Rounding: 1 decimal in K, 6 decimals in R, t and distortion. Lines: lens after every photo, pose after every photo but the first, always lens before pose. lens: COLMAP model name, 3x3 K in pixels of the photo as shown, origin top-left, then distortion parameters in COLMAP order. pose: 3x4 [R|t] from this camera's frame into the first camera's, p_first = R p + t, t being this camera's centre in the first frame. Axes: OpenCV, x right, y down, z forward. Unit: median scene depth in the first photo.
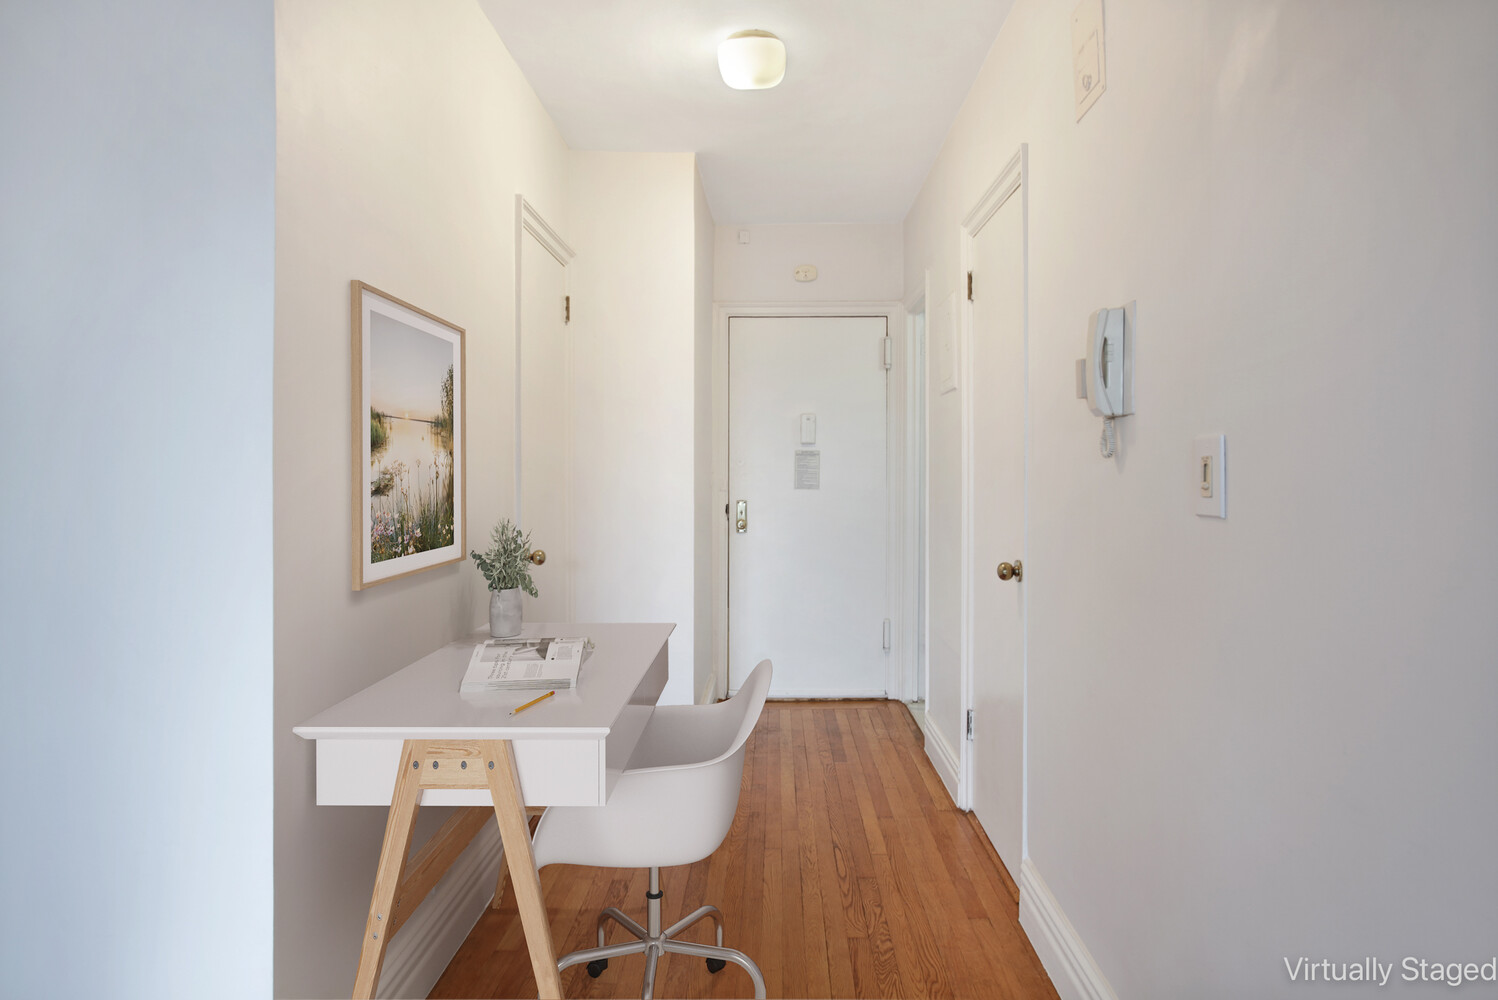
lens RADIAL K [[885.5, 0, 753.7], [0, 885.5, 456.6], [0, 0, 1]] dist [-0.002227, -0.000773]
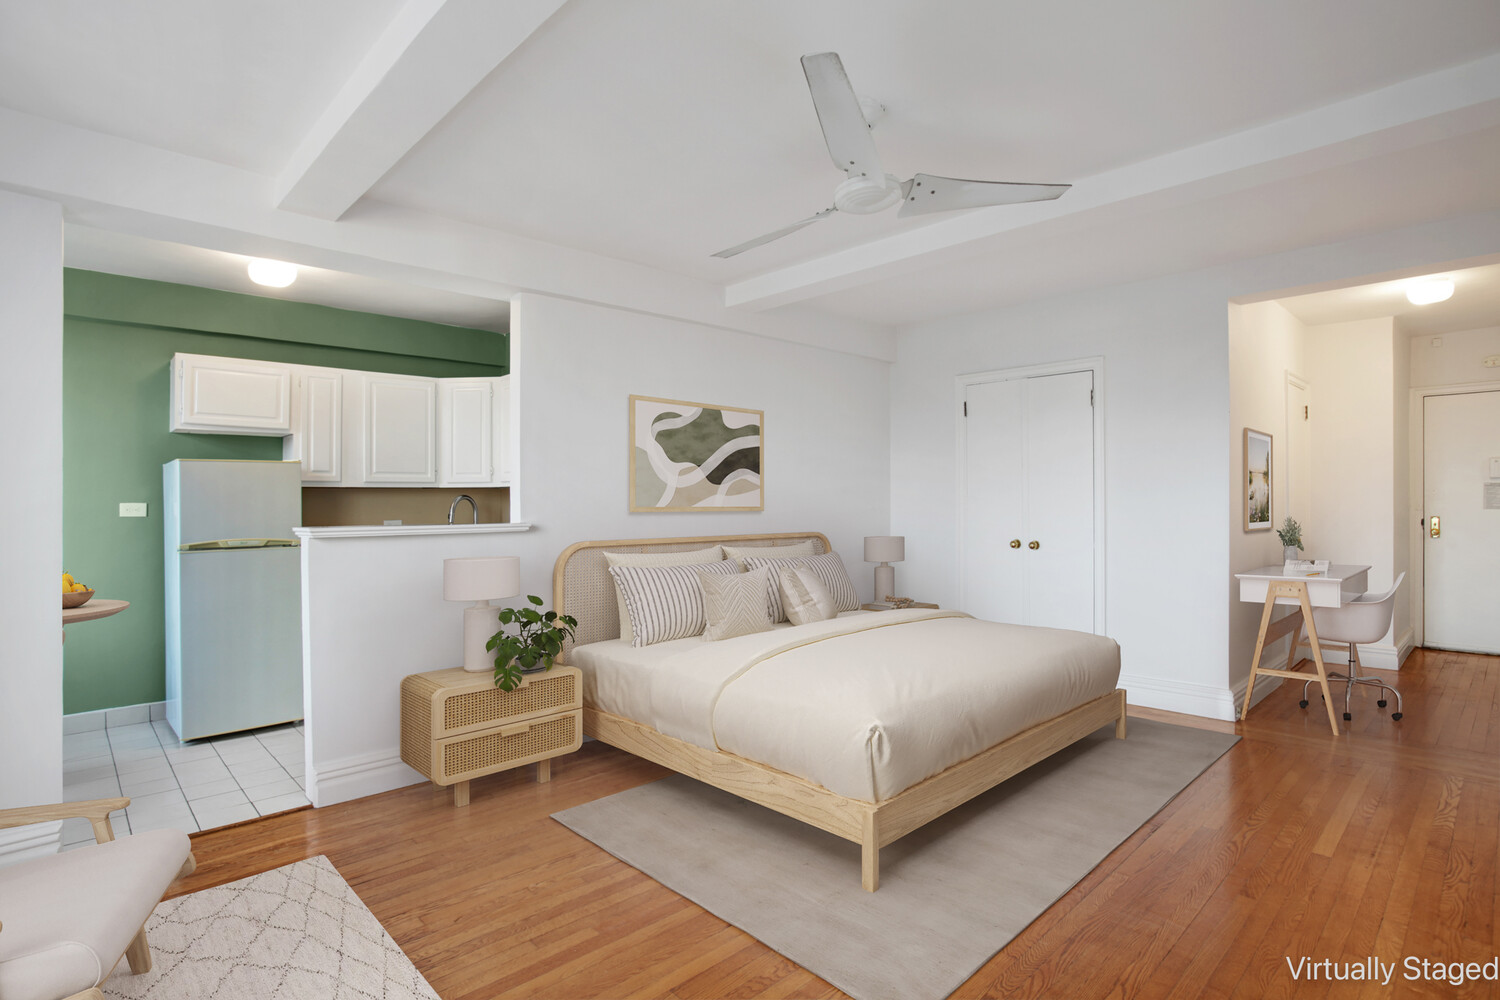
lens RADIAL K [[750.1, 0, 750.0], [0, 750.1, 500.0], [0, 0, 1]] dist [0.000090, 0.000087]
pose [[0.715139, -0.003660, -0.698972, 0.095526], [0.006147, 0.999981, 0.001053, 0.026634], [0.698955, -0.005050, 0.715148, -1.568674]]
